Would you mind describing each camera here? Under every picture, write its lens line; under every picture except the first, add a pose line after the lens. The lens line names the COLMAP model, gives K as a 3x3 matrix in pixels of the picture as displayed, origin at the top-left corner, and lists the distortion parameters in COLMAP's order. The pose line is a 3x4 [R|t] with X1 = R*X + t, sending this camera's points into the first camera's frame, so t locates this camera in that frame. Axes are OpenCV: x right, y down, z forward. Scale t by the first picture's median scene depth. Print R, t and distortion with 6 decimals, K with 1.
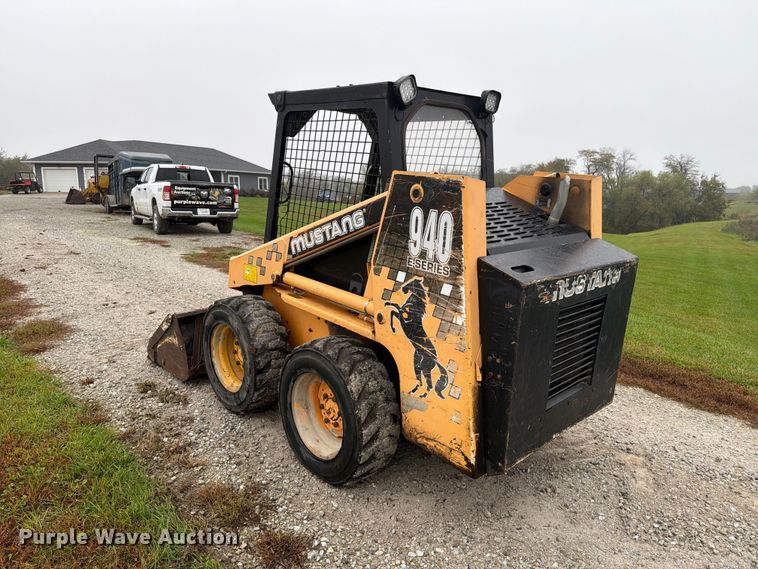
lens RADIAL K [[522.8, 0, 379.0], [0, 522.8, 284.5], [0, 0, 1]] dist [0.139766, -0.173437]
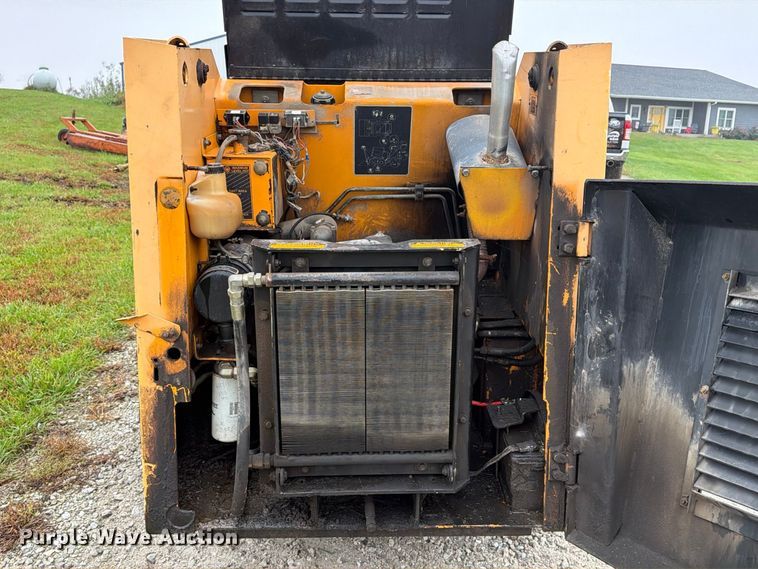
lens RADIAL K [[707.2, 0, 379.0], [0, 707.2, 284.5], [0, 0, 1]] dist [0.167641, -0.342434]
pose [[0.744213, 0.160891, -0.648275, 0.690061], [-0.138313, 0.986640, 0.086086, -0.026777], [0.653465, 0.025599, 0.756524, 0.414354]]
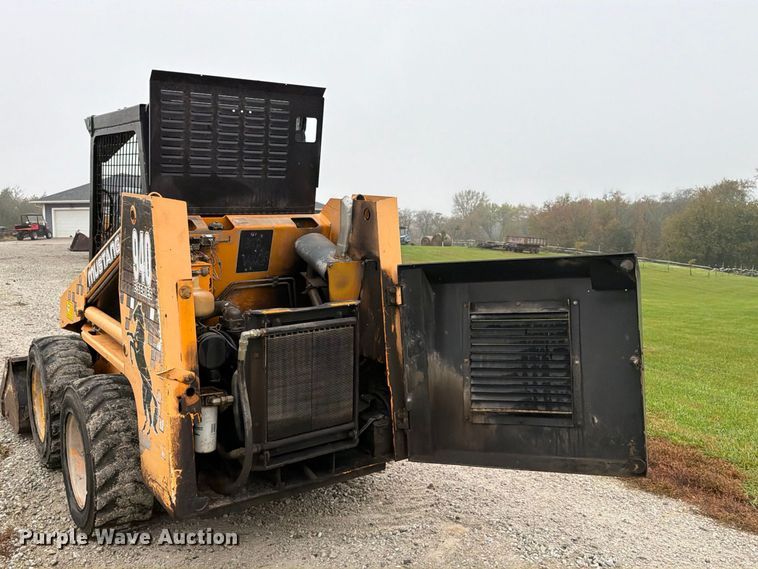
lens RADIAL K [[707.2, 0, 379.0], [0, 707.2, 284.5], [0, 0, 1]] dist [0.167641, -0.342434]
pose [[0.989104, -0.004878, -0.147138, 0.554698], [-0.009752, 0.995084, -0.098549, 0.061356], [0.146895, 0.098910, 0.984194, -0.168383]]
